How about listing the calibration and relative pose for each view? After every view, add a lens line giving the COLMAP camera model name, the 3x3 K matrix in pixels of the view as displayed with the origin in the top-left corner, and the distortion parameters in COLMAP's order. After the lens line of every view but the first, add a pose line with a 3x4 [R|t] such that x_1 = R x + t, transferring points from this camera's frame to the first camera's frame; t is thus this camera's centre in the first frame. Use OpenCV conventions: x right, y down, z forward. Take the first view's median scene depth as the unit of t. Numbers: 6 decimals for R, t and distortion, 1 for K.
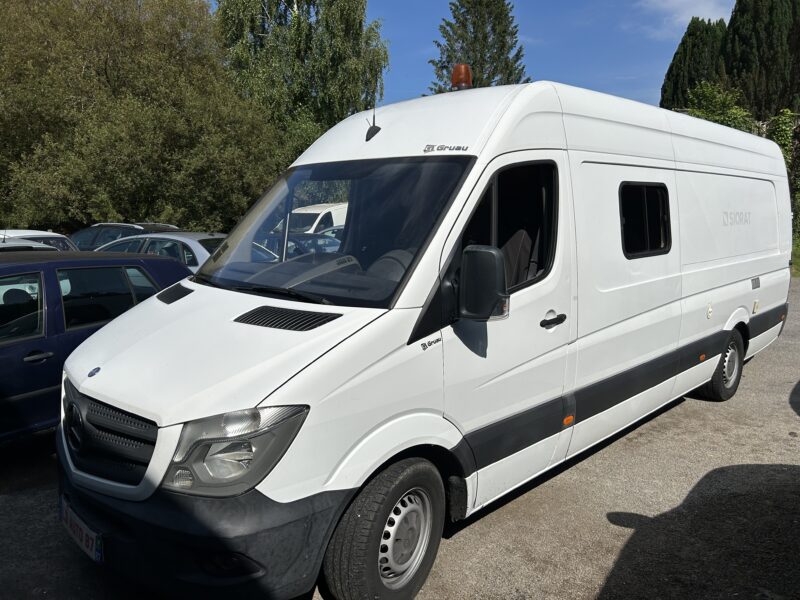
lens RADIAL K [[601.1, 0, 400.0], [0, 601.1, 300.0], [0, 0, 1]] dist [0.011012, -0.002423]
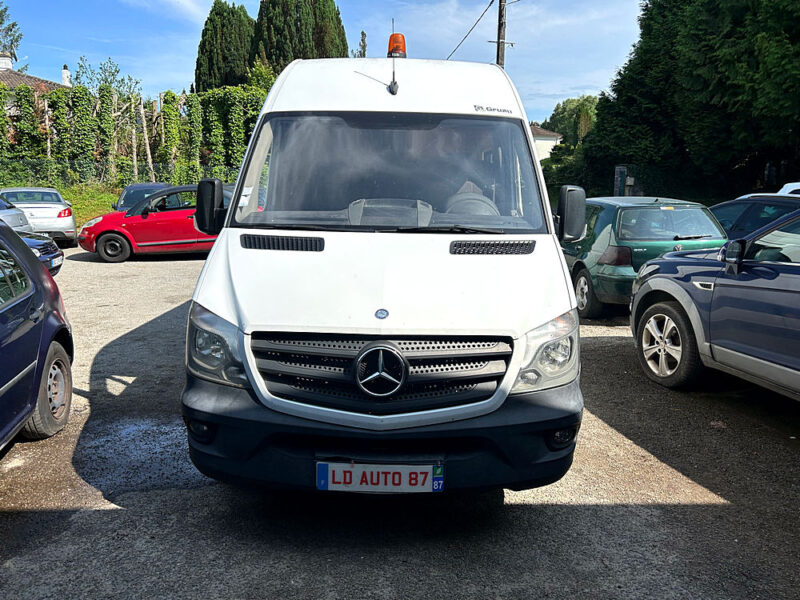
lens RADIAL K [[601.1, 0, 400.0], [0, 601.1, 300.0], [0, 0, 1]] dist [0.011012, -0.002423]
pose [[0.723241, -0.117887, 0.680459, -0.099262], [0.087613, 0.993024, 0.078916, 0.002204], [-0.685016, 0.002541, 0.728524, 0.024379]]
